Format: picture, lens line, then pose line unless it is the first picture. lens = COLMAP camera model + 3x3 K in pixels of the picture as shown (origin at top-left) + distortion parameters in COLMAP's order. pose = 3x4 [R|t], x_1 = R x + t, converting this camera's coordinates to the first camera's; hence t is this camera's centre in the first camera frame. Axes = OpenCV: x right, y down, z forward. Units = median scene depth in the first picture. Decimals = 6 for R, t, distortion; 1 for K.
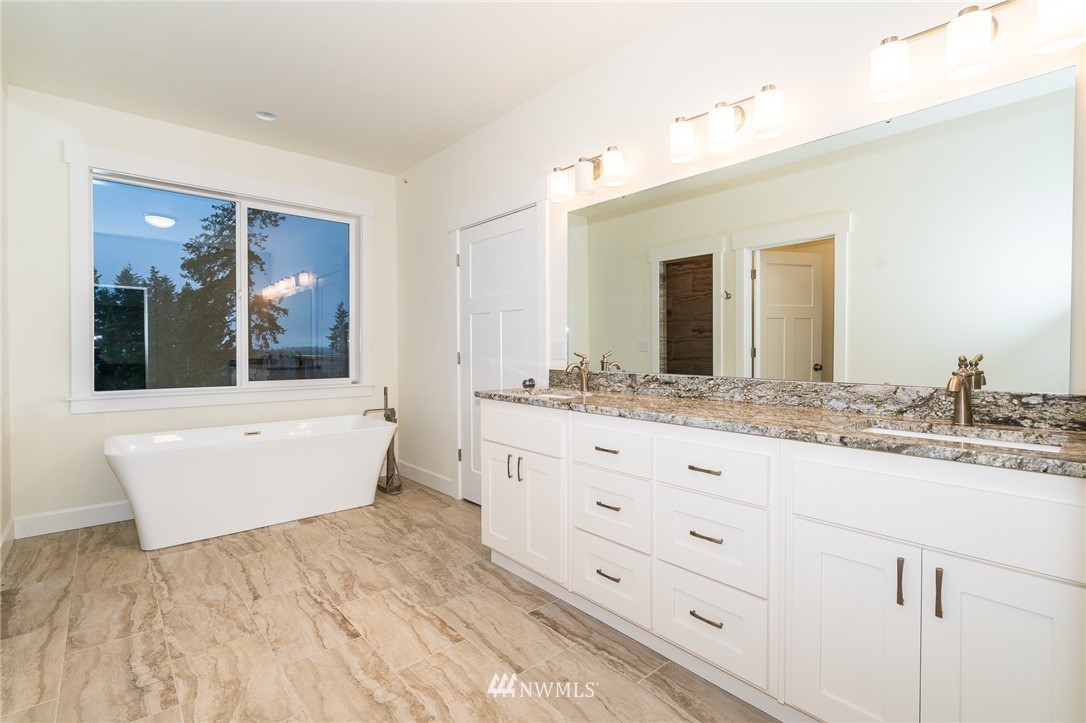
lens RADIAL K [[494.5, 0, 543.5], [0, 494.5, 354.9], [0, 0, 1]] dist [-0.008934, 0.002844]
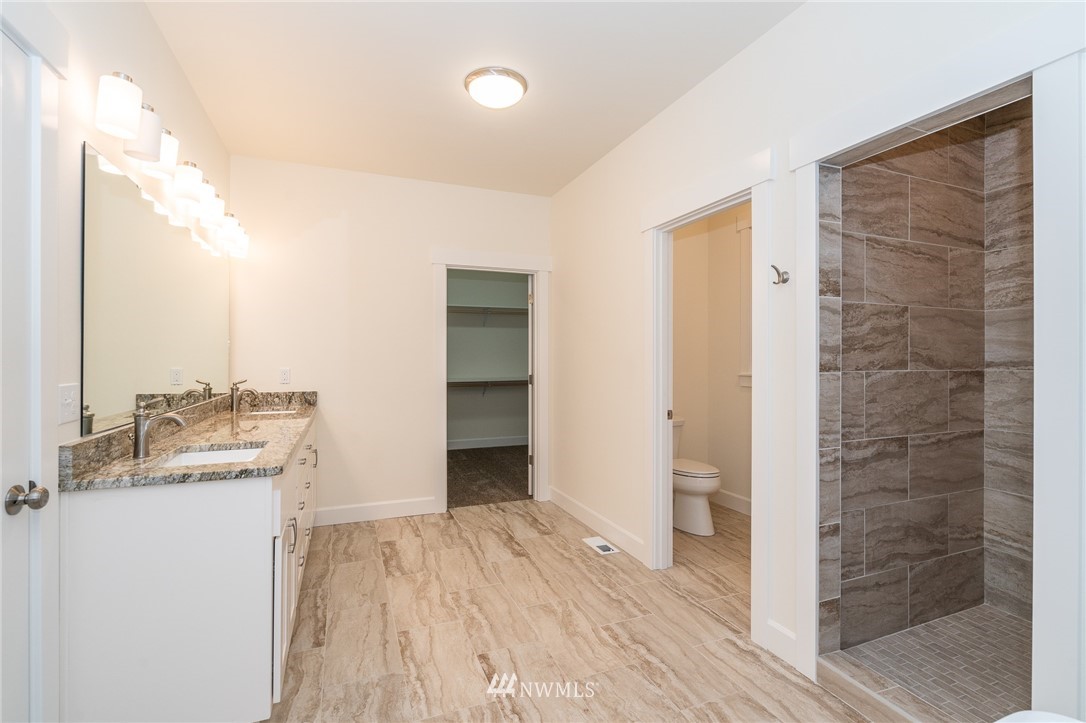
lens RADIAL K [[494.5, 0, 543.4], [0, 494.5, 357.9], [0, 0, 1]] dist [-0.008934, 0.002844]
pose [[-0.943294, -0.000471, 0.331959, -0.921650], [0.004716, 0.999879, 0.014819, -0.092583], [-0.331926, 0.015544, -0.943177, 2.090298]]
